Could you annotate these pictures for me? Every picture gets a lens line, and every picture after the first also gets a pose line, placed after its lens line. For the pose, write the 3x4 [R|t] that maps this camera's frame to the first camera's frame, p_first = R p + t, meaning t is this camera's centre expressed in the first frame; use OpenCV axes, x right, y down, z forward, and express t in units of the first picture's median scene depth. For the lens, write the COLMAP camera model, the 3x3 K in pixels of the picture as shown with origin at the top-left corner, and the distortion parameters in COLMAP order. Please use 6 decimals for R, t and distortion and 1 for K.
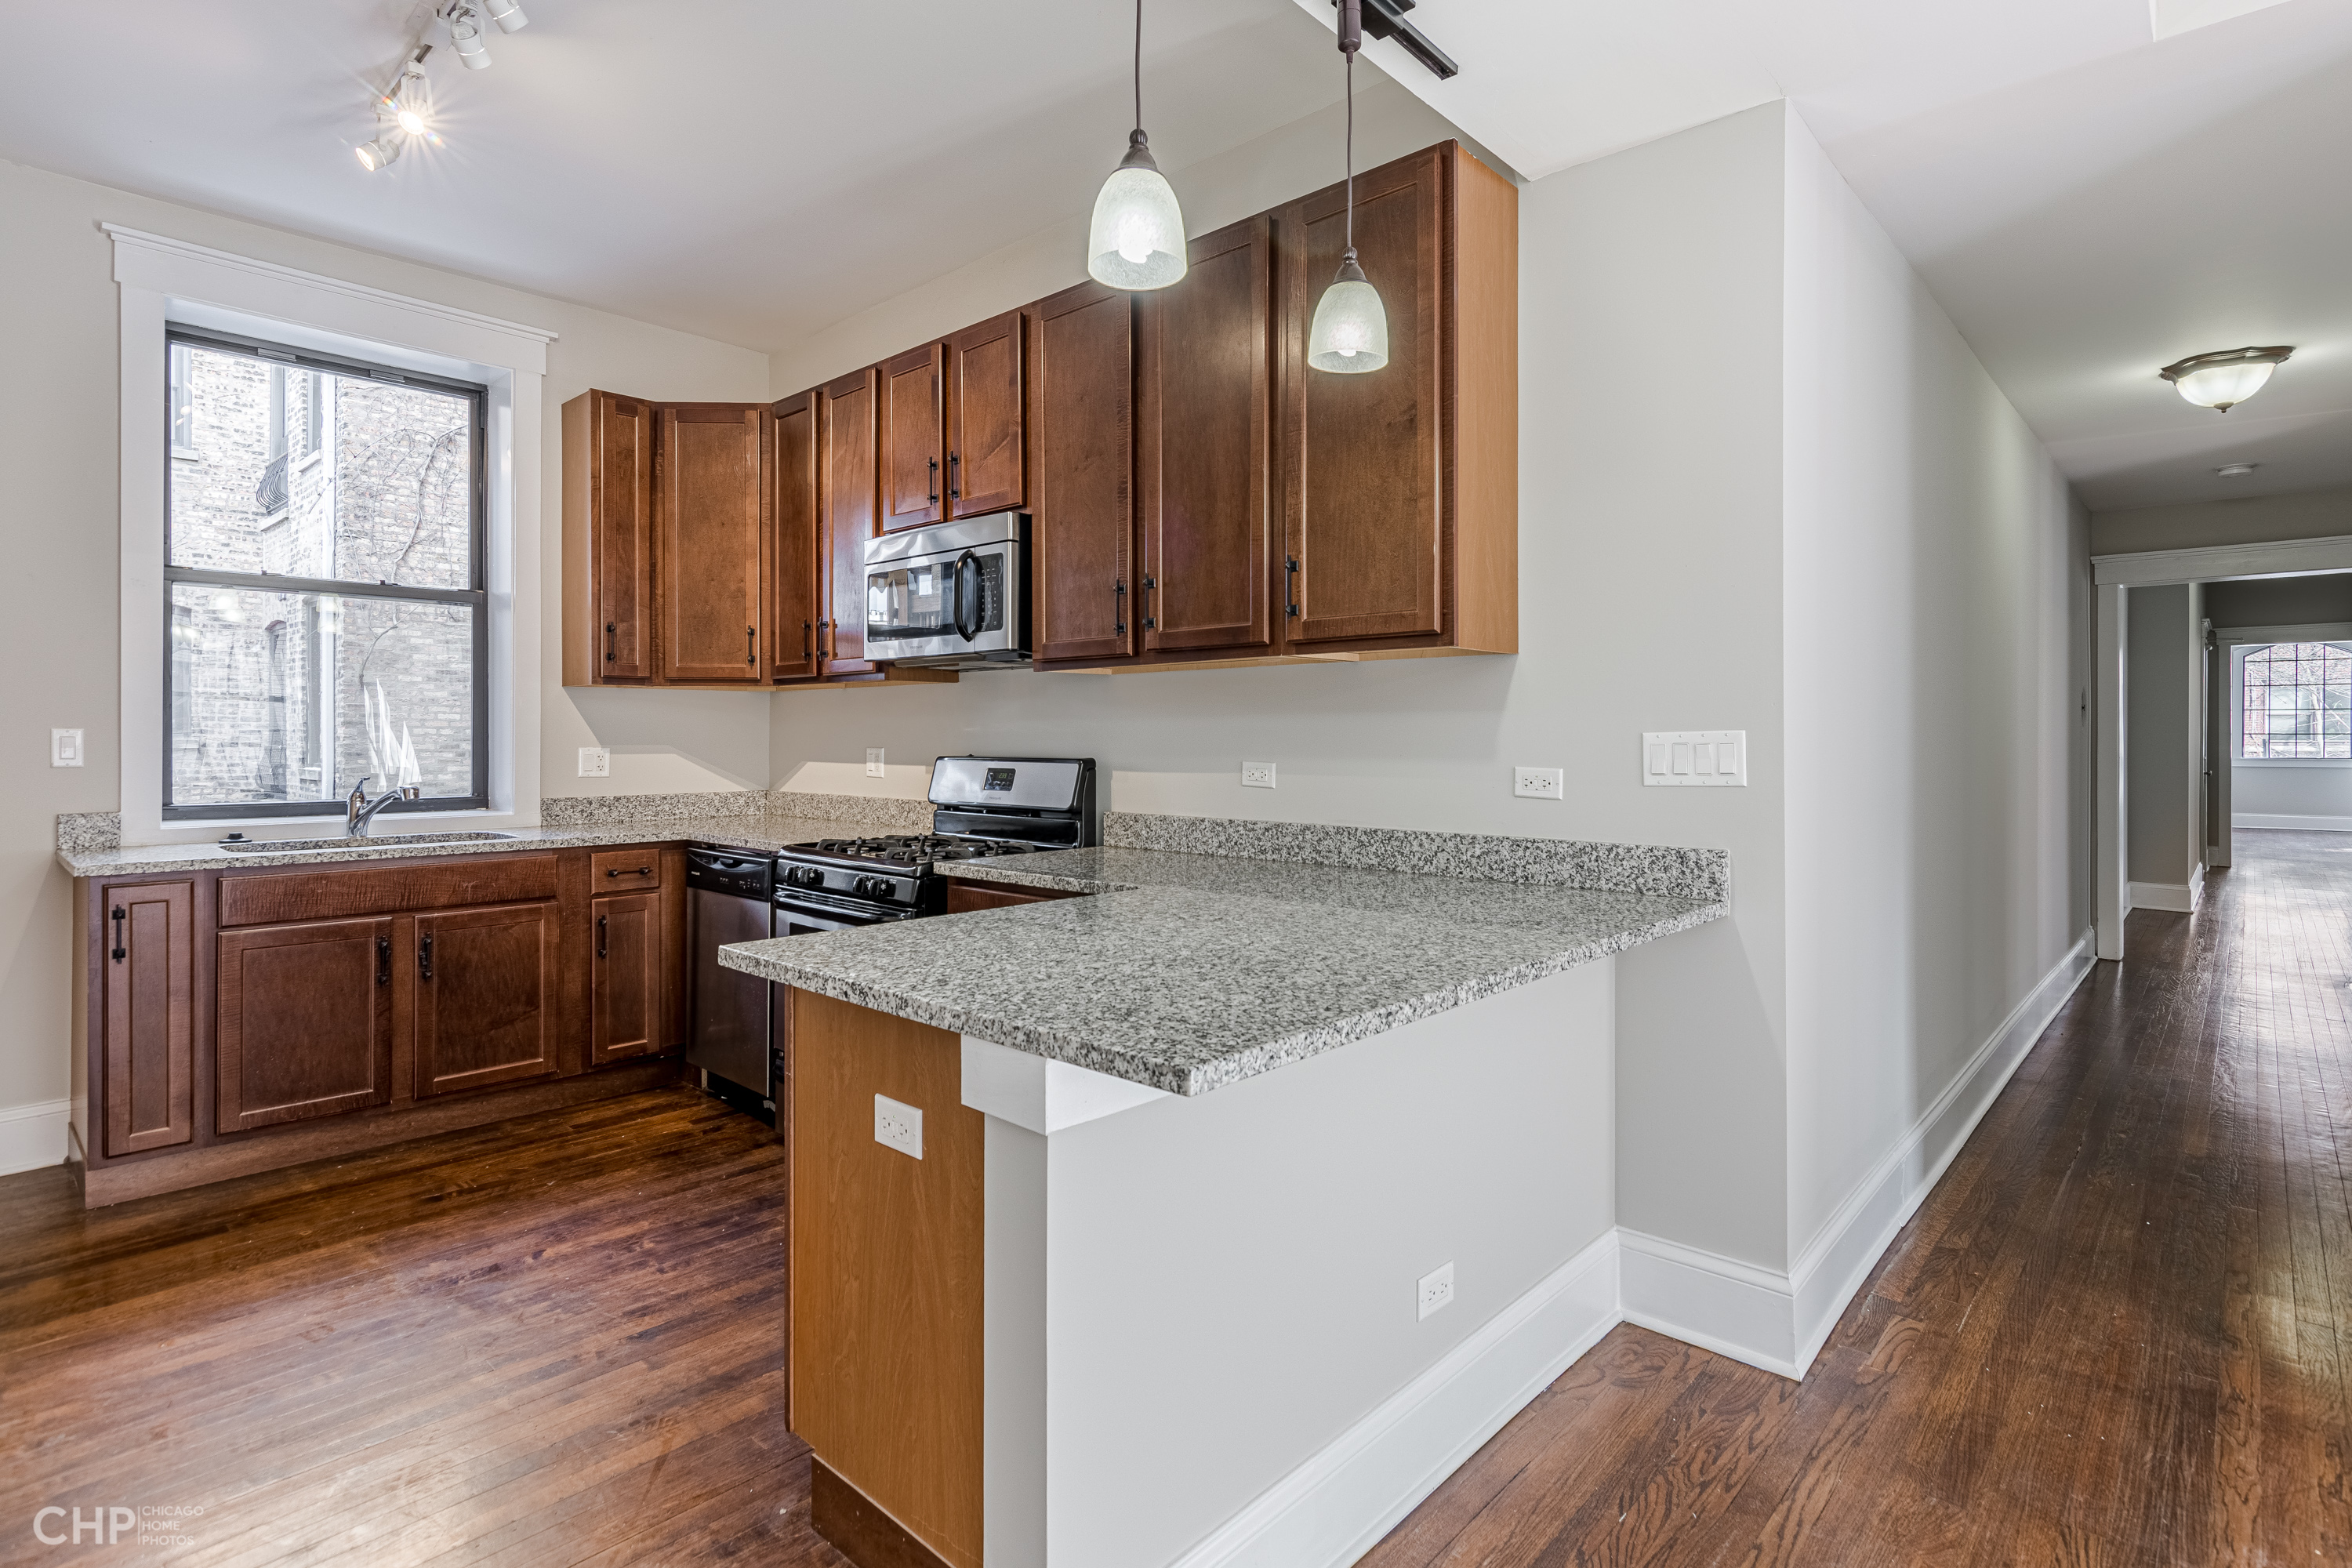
lens RADIAL K [[1145.8, 0, 1178.6], [0, 1145.8, 744.8], [0, 0, 1]] dist [0.000702, 0.000645]
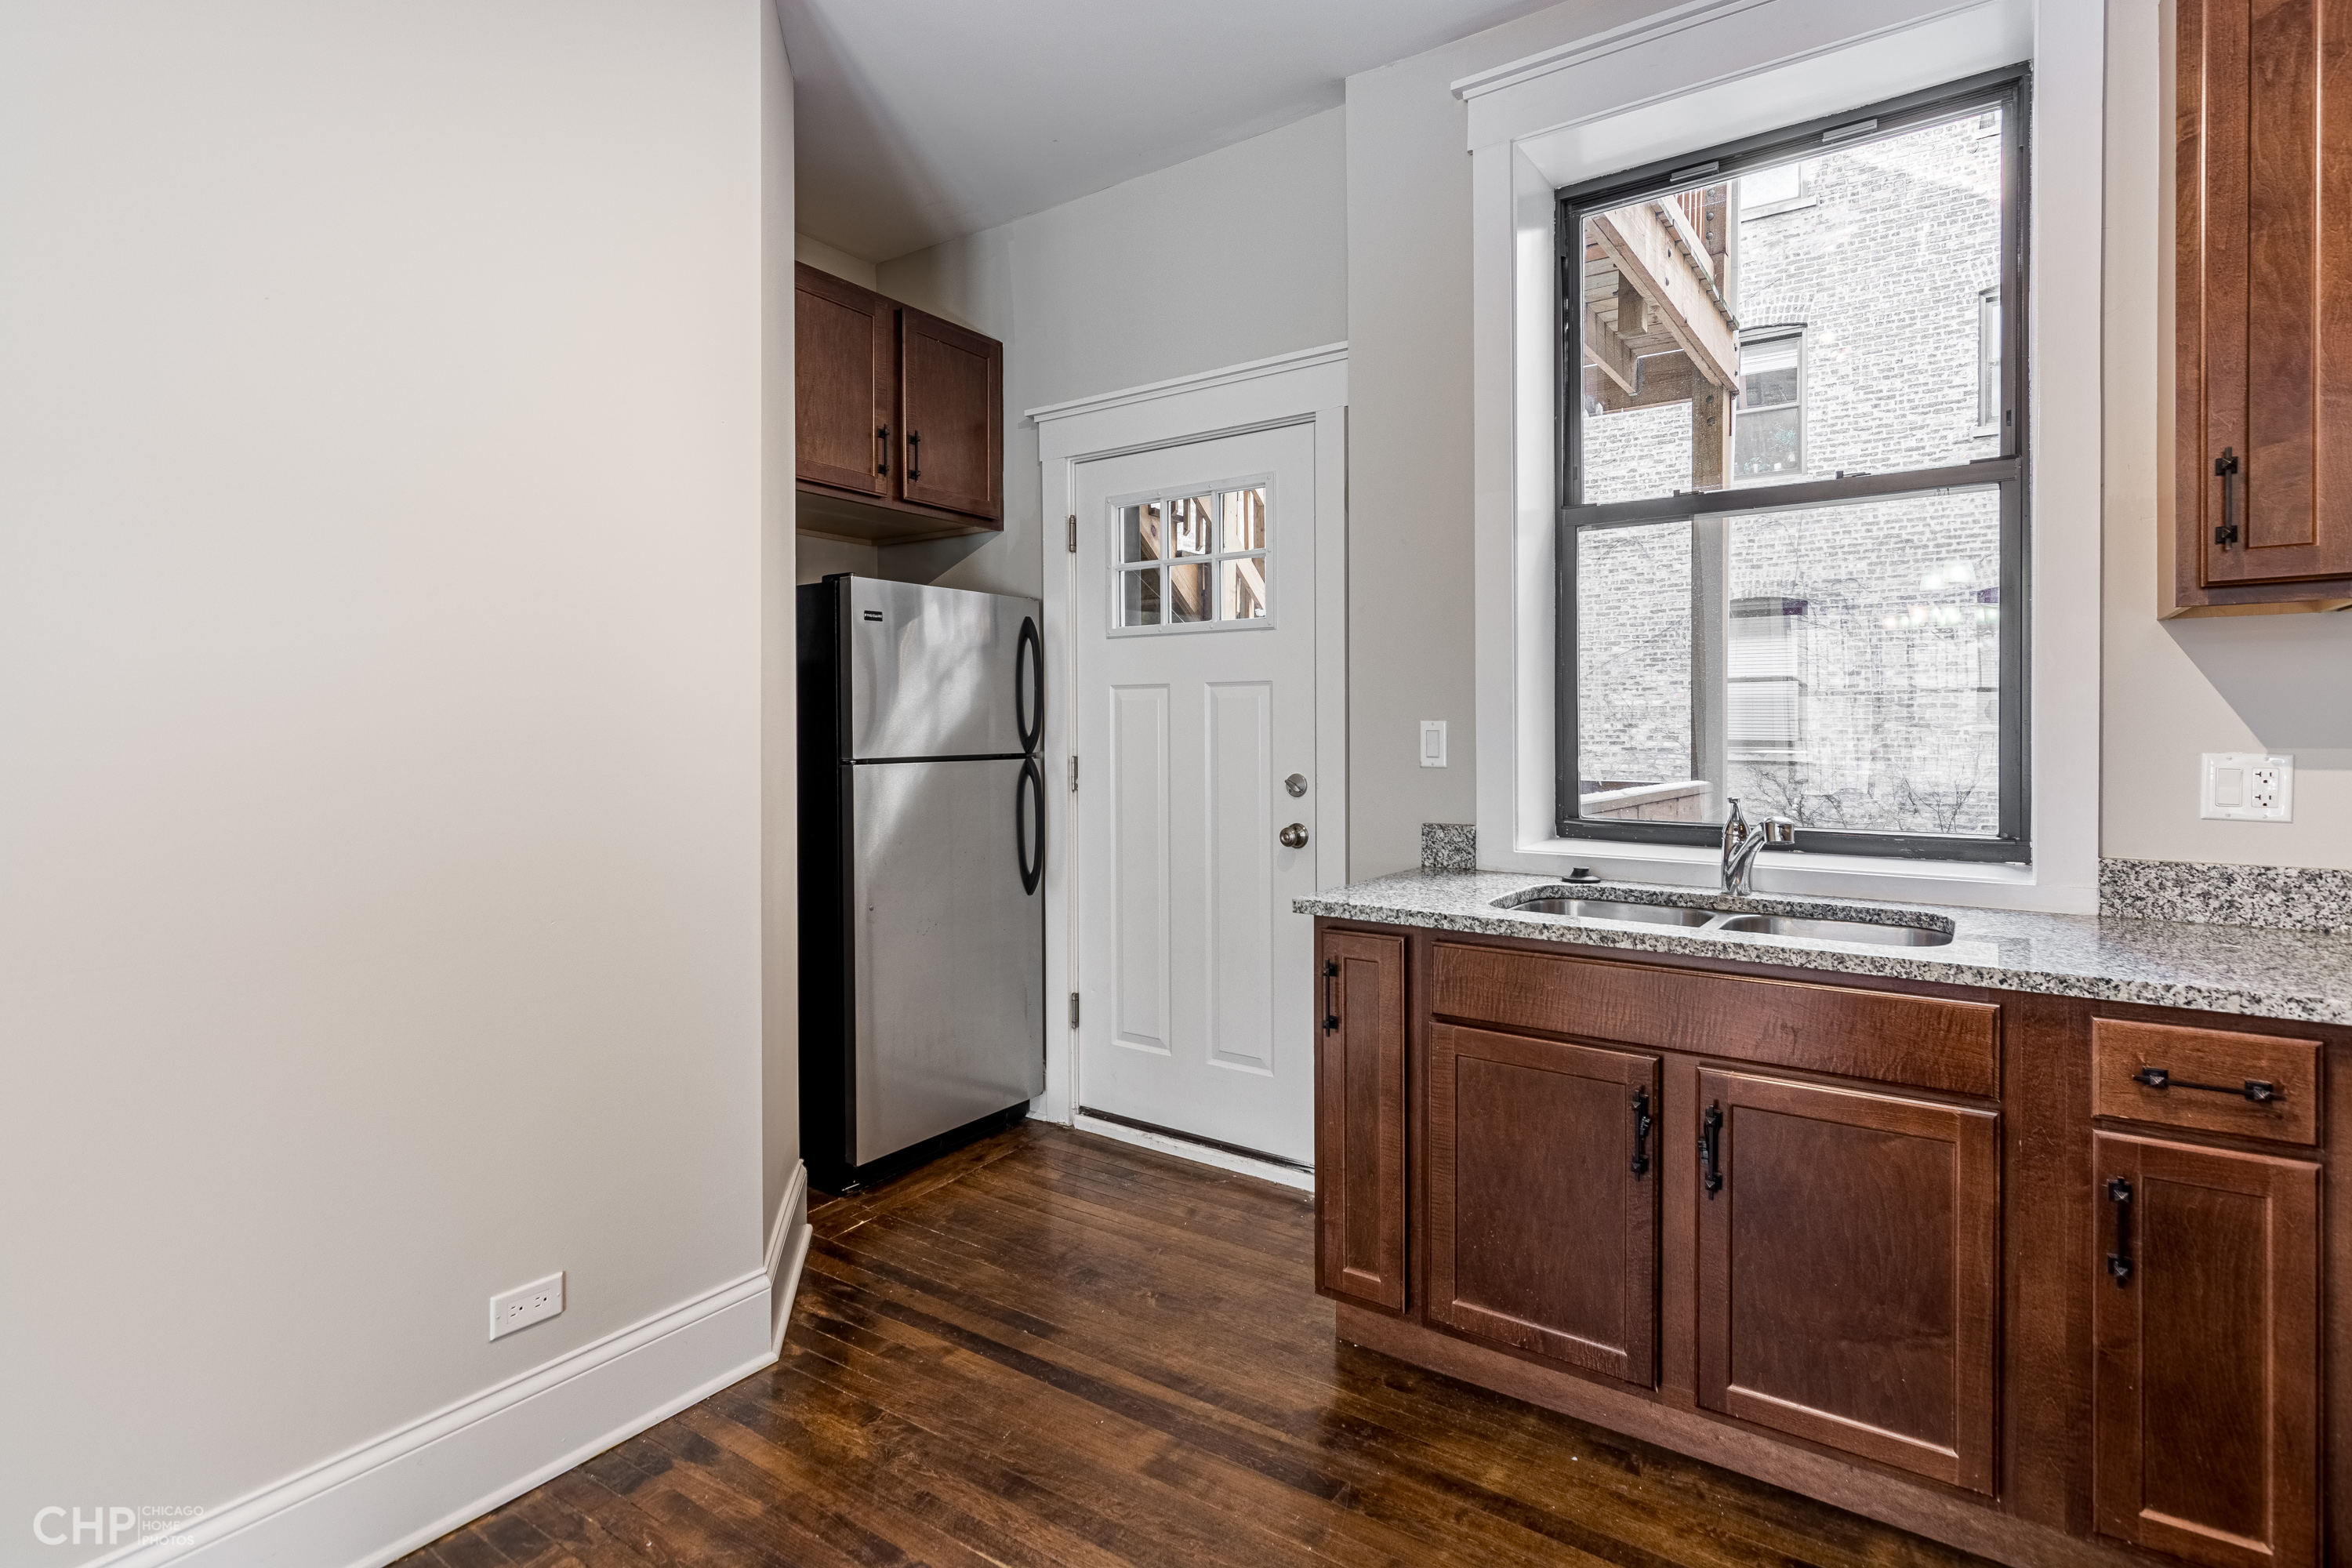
lens RADIAL K [[1145.8, 0, 1198.6], [0, 1145.8, 740.4], [0, 0, 1]] dist [0.000702, 0.000645]
pose [[0.145847, 0.011539, -0.989240, -0.154850], [-0.002231, 0.999933, 0.011334, -0.007686], [0.989305, 0.000554, 0.145863, 0.625125]]
